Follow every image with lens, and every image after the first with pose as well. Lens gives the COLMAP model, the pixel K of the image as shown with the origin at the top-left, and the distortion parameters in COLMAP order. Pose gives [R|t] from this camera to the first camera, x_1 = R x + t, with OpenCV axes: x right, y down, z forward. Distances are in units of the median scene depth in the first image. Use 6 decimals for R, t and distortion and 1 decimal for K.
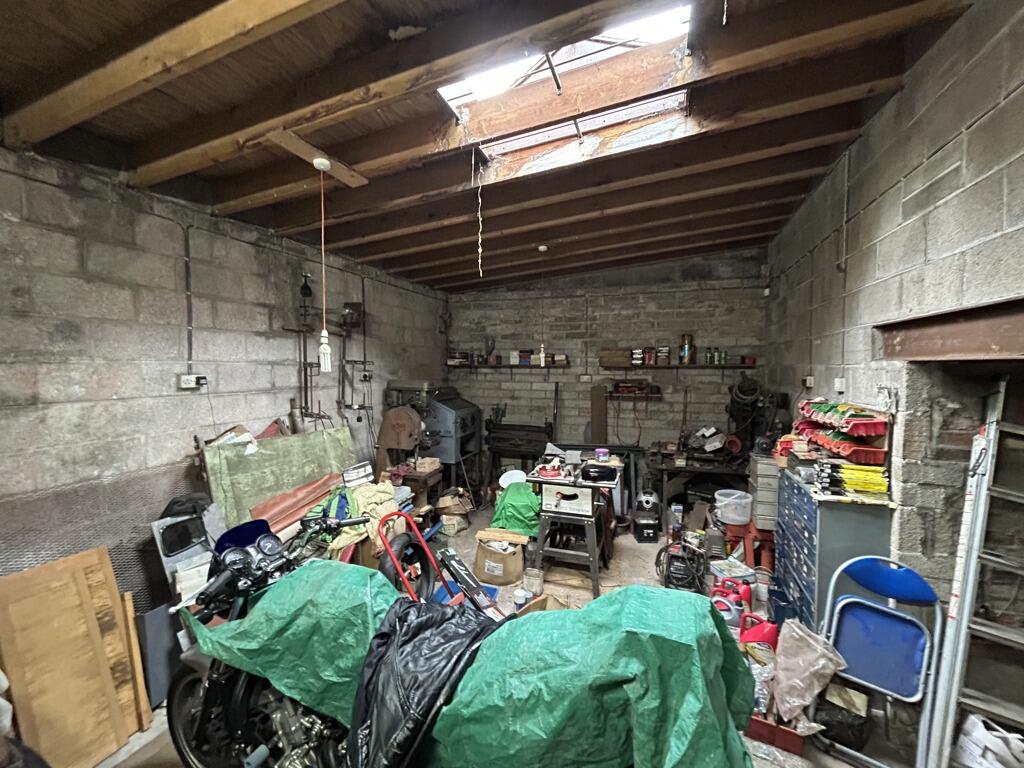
lens RADIAL K [[412.0, 0, 513.5], [0, 412.0, 379.4], [0, 0, 1]] dist [0.002699, 0.000078]
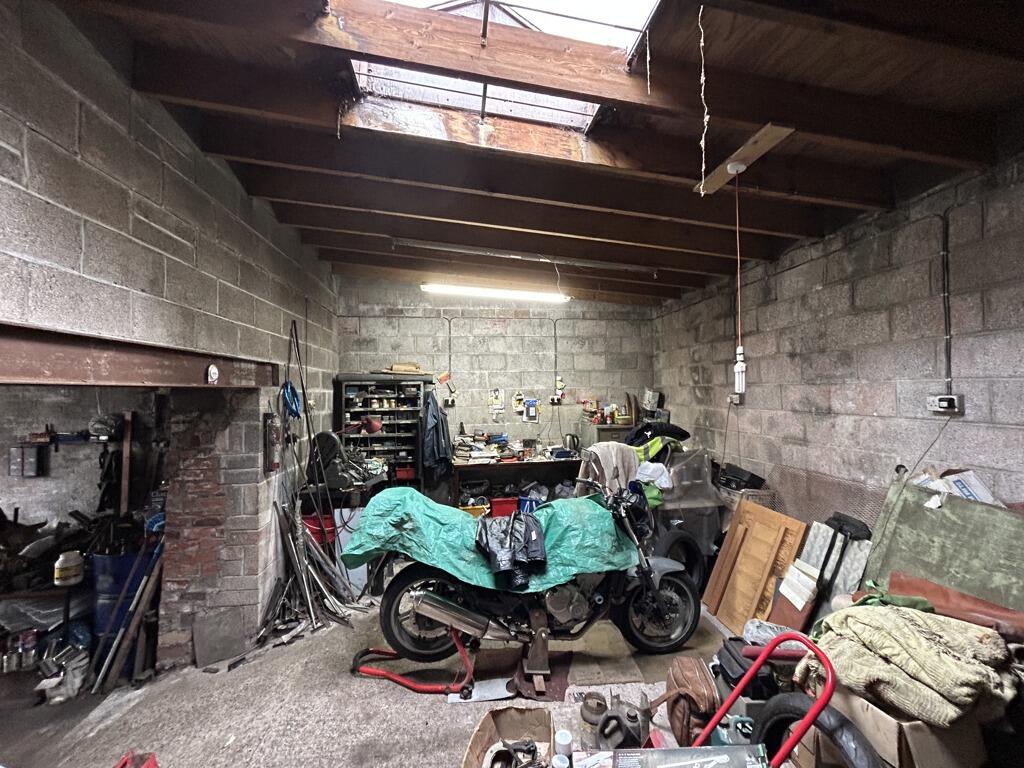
lens RADIAL K [[412.0, 0, 513.3], [0, 412.0, 384.7], [0, 0, 1]] dist [0.002699, 0.000078]
pose [[-0.887747, -0.000357, -0.460332, 0.375483], [-0.006993, 0.999895, 0.012710, -0.041397], [0.460279, 0.014502, -0.887656, 1.495892]]
